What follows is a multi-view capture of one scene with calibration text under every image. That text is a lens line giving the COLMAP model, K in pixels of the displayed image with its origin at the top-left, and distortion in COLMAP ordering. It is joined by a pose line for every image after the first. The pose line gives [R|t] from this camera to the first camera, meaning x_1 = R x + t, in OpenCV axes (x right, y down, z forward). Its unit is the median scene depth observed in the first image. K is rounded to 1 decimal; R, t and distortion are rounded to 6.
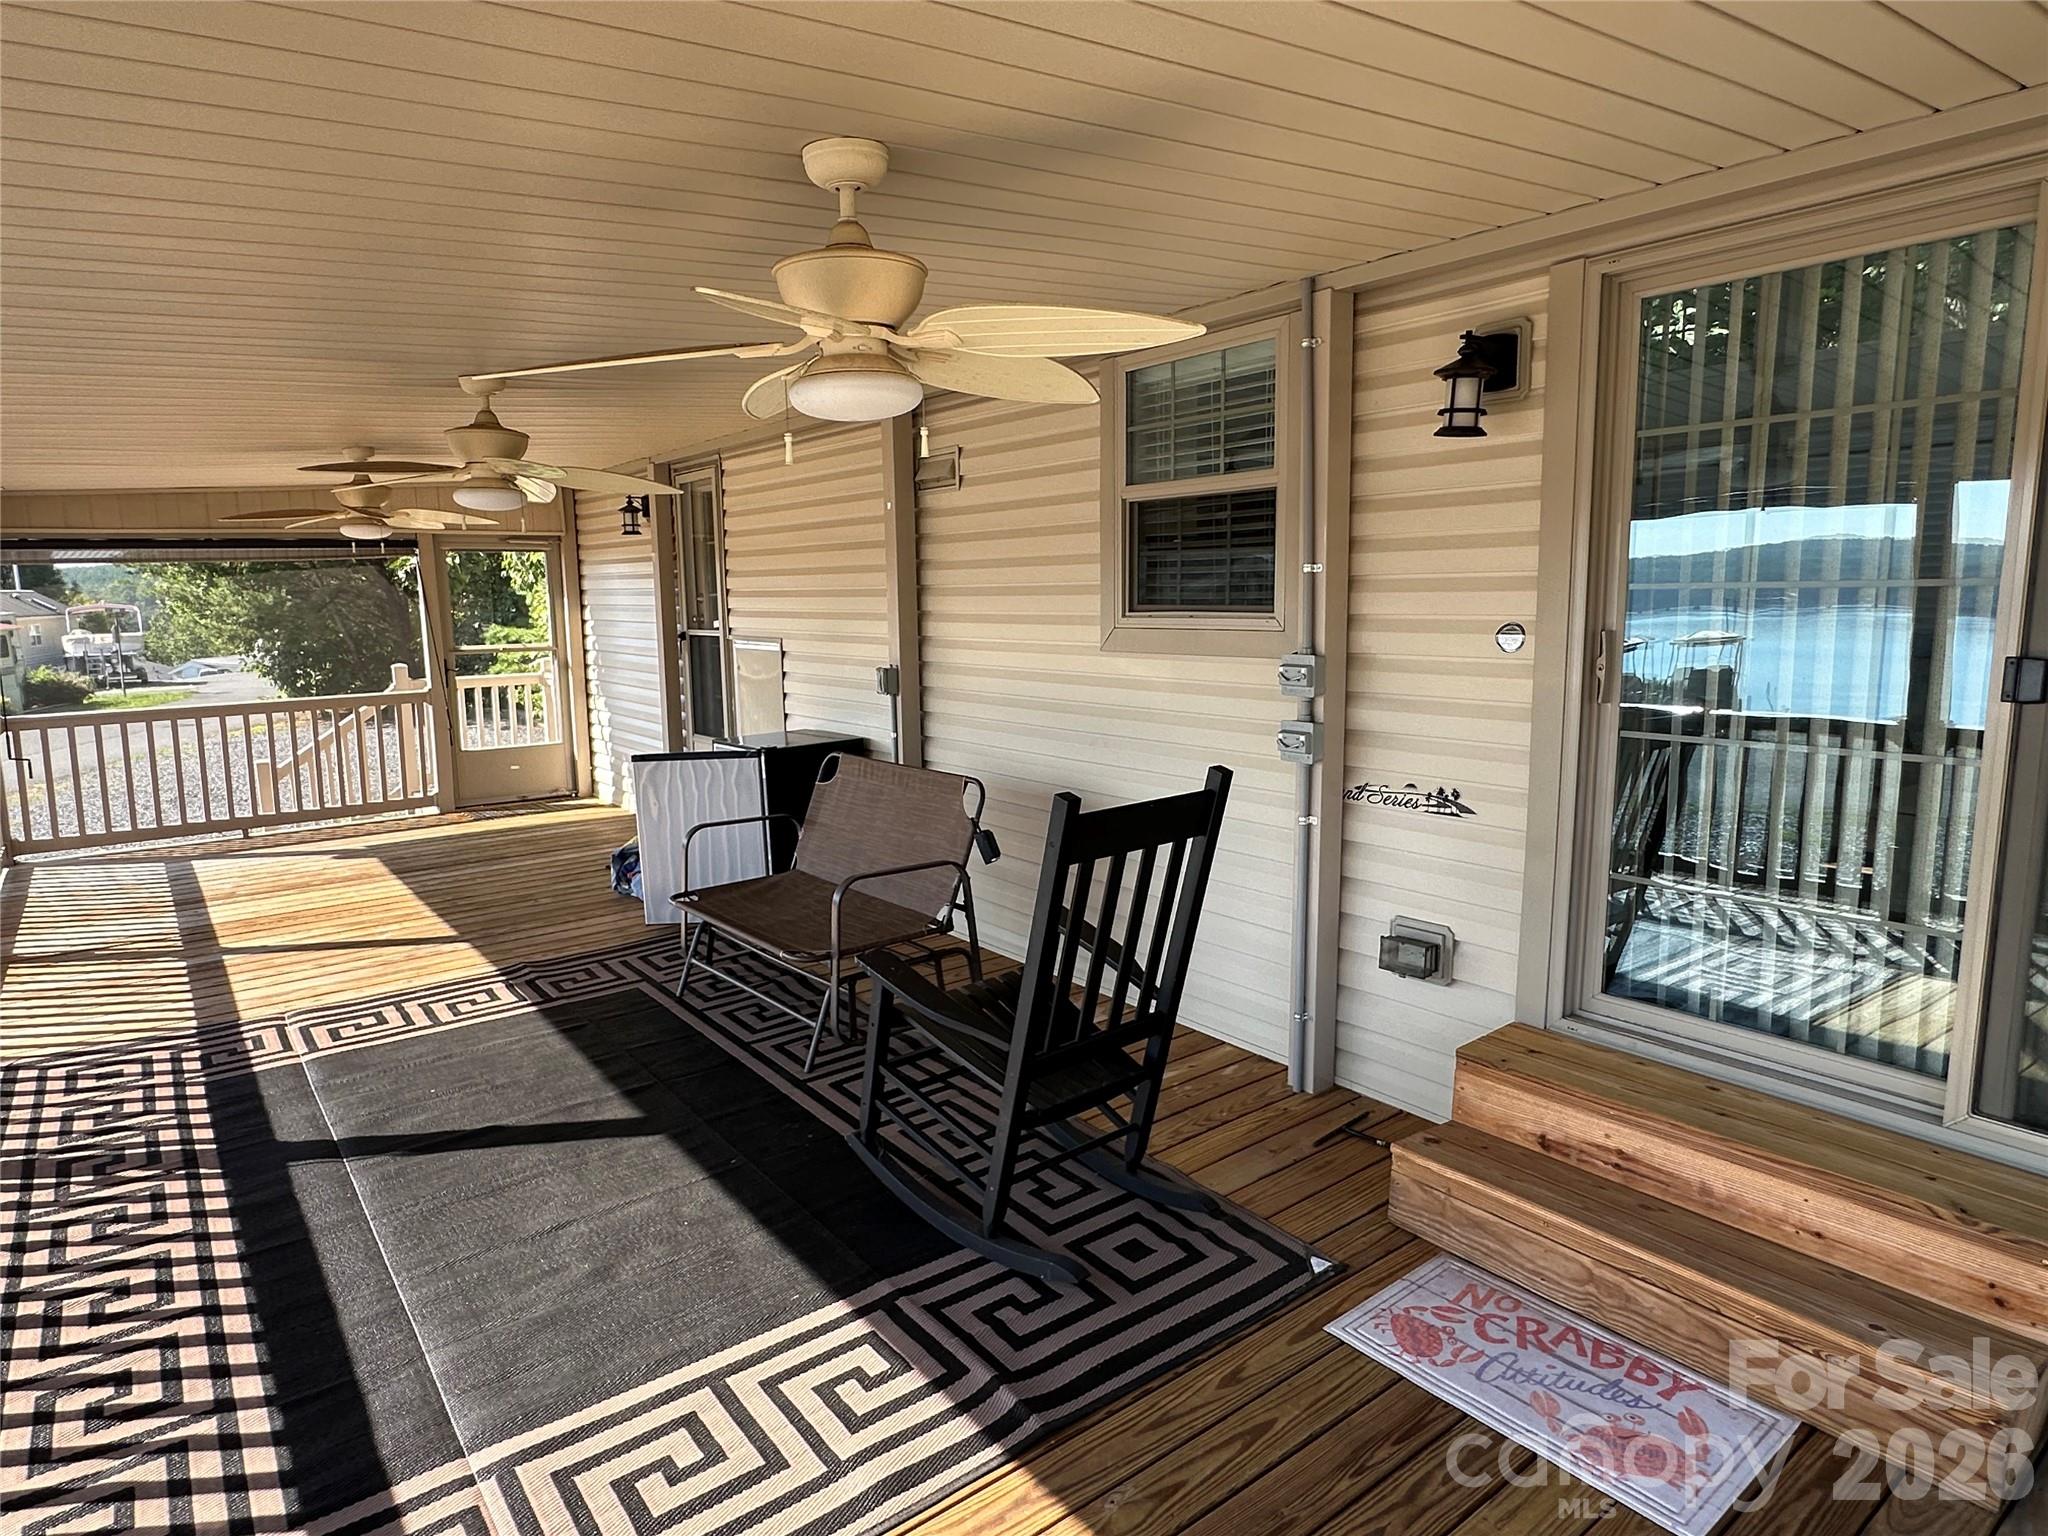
lens RADIAL K [[1192.6, 0, 1024.0], [0, 1192.6, 768.0], [0, 0, 1]] dist [-0.005334, -0.000717]
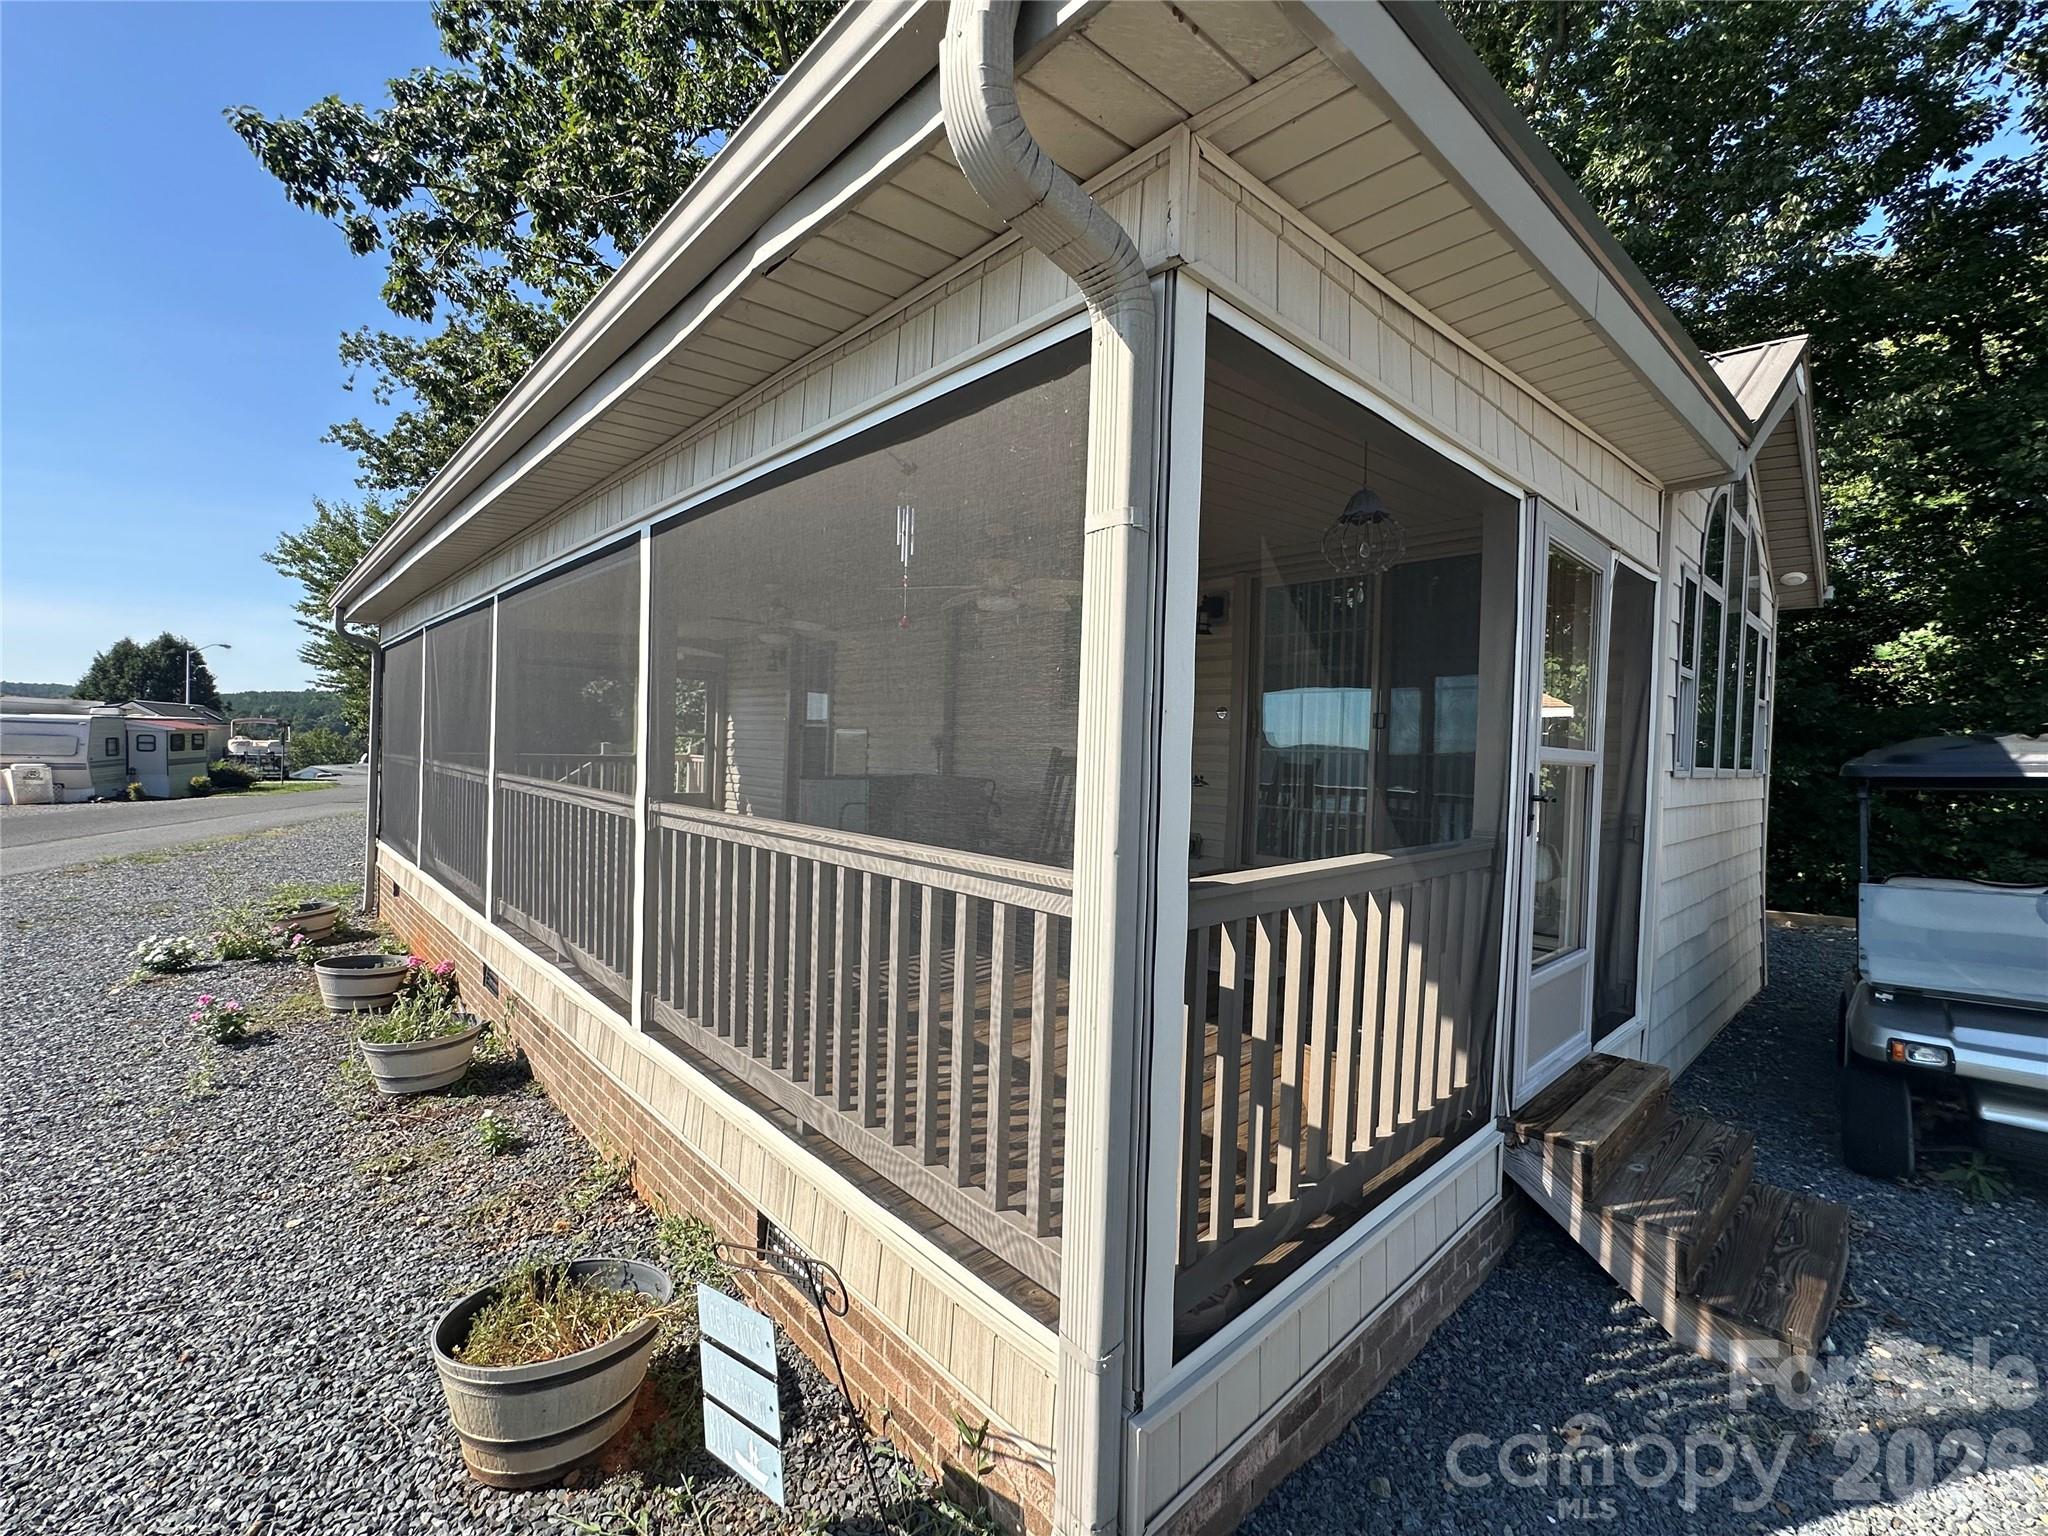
lens RADIAL K [[883.7, 0, 1024.0], [0, 883.7, 768.0], [0, 0, 1]] dist [-0.012801, 0.000050]
pose [[0.994158, 0.049544, 0.095896, -0.160562], [-0.036456, 0.990349, -0.133717, 0.236473], [-0.101595, 0.129440, 0.986369, -0.688872]]
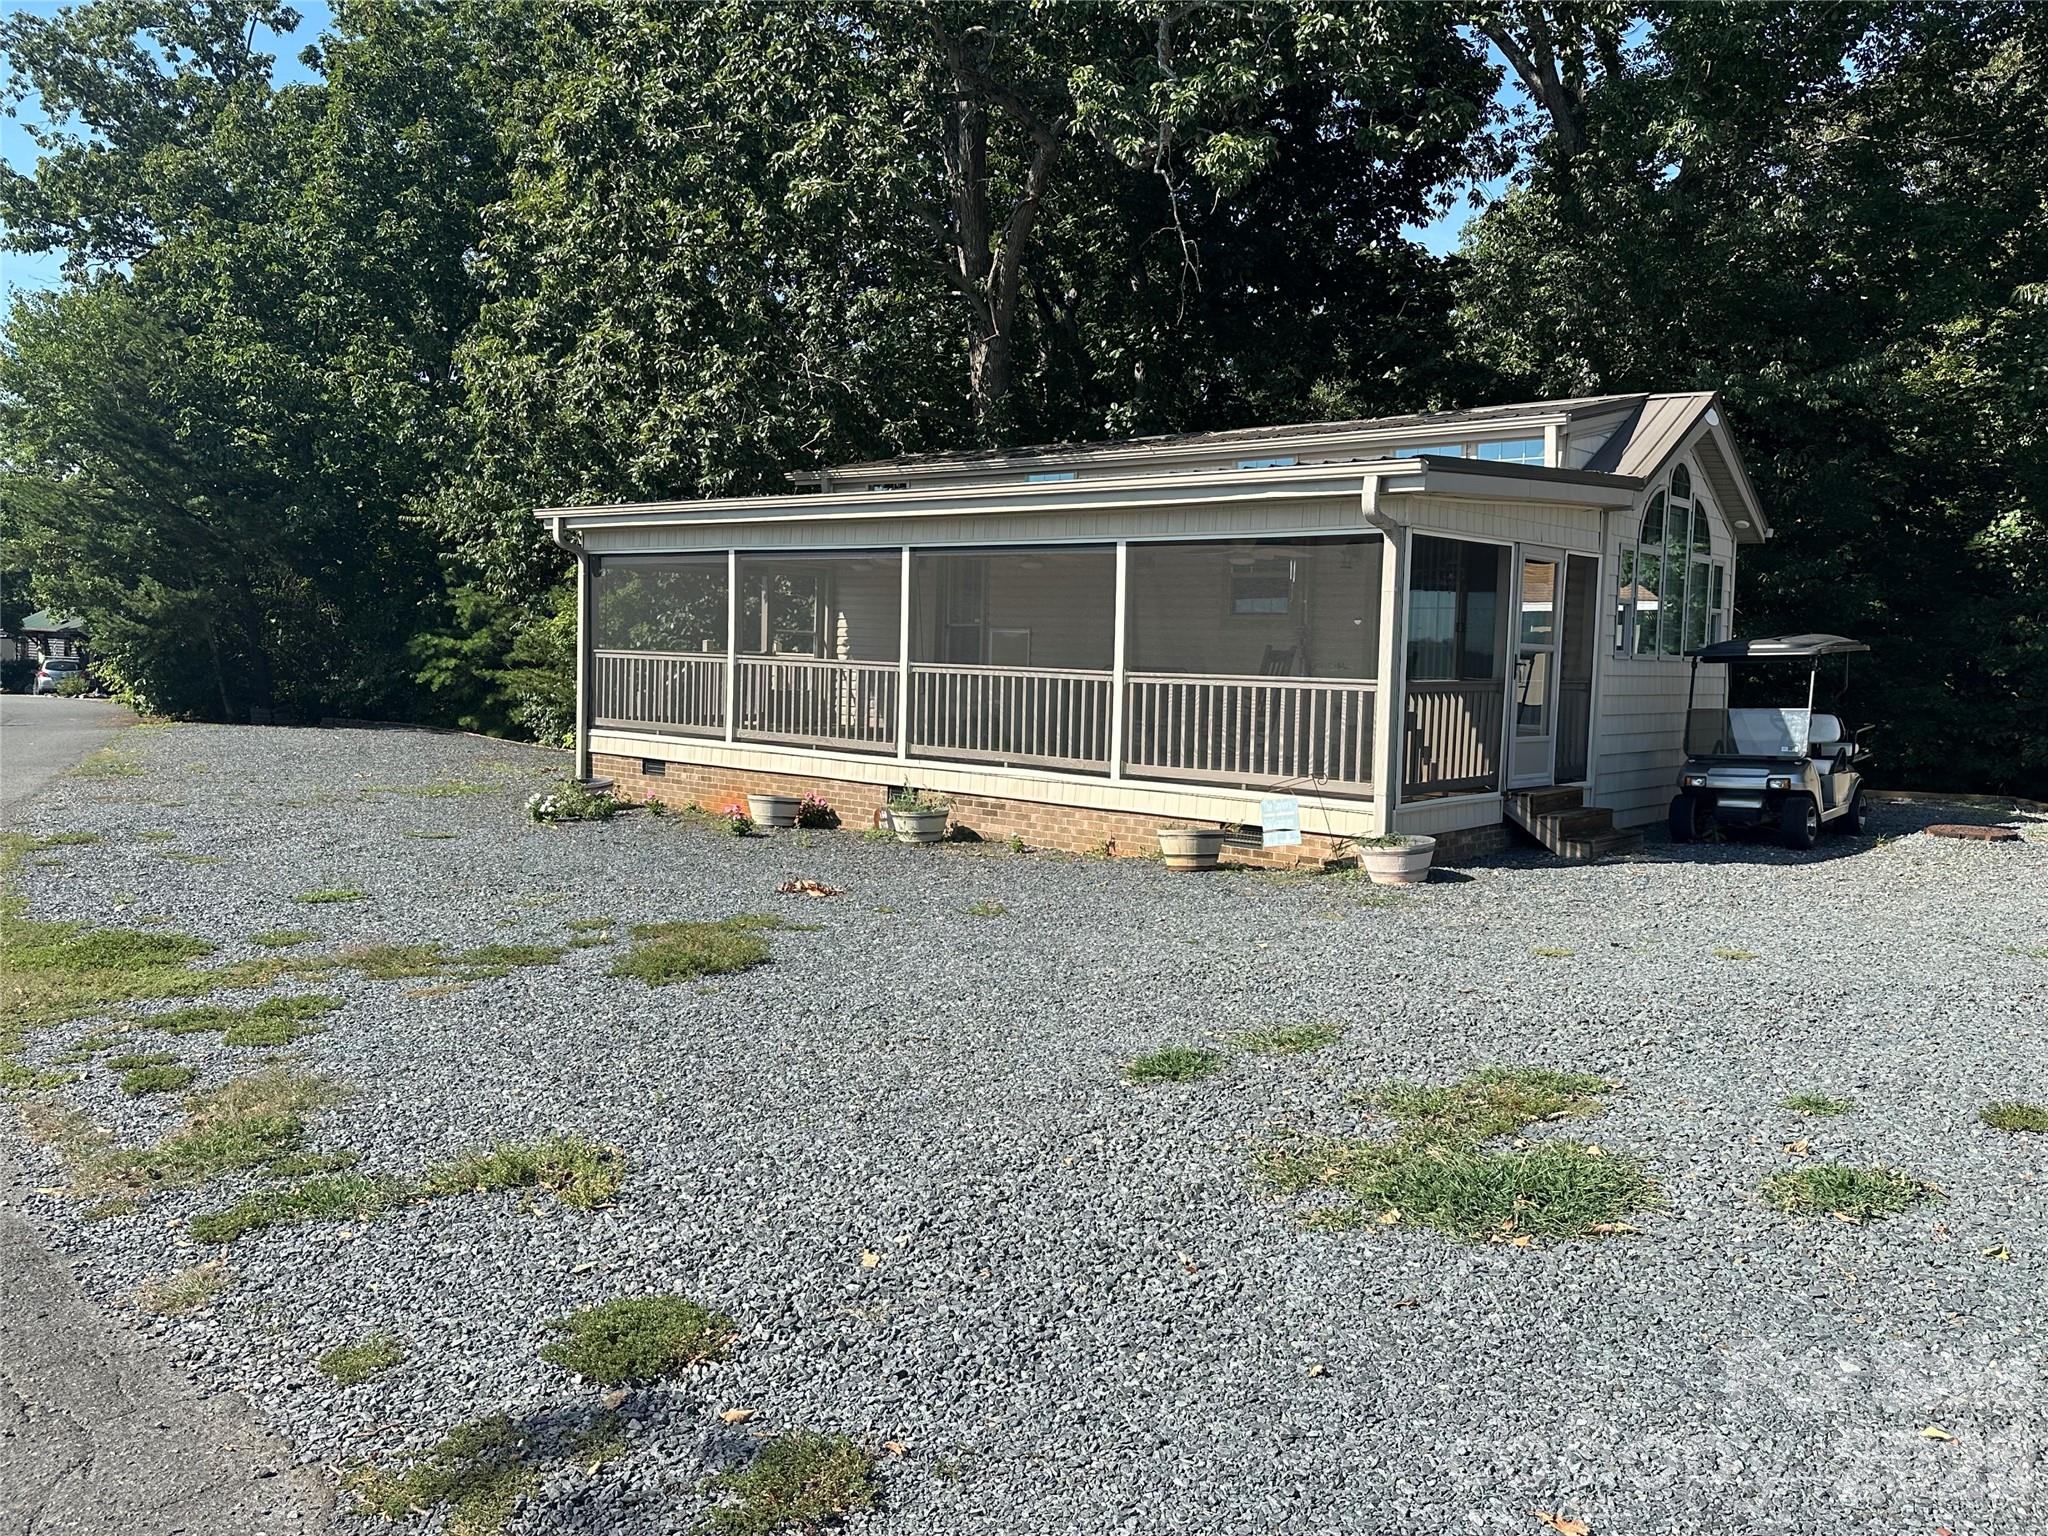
lens RADIAL K [[1630.9, 0, 1039.6], [0, 1630.9, 757.8], [0, 0, 1]] dist [0.125737, -0.212313]
pose [[0.975682, 0.034419, 0.216470, -1.485085], [-0.015018, 0.995770, -0.090642, 0.709155], [-0.218675, 0.085187, 0.972072, -3.331109]]
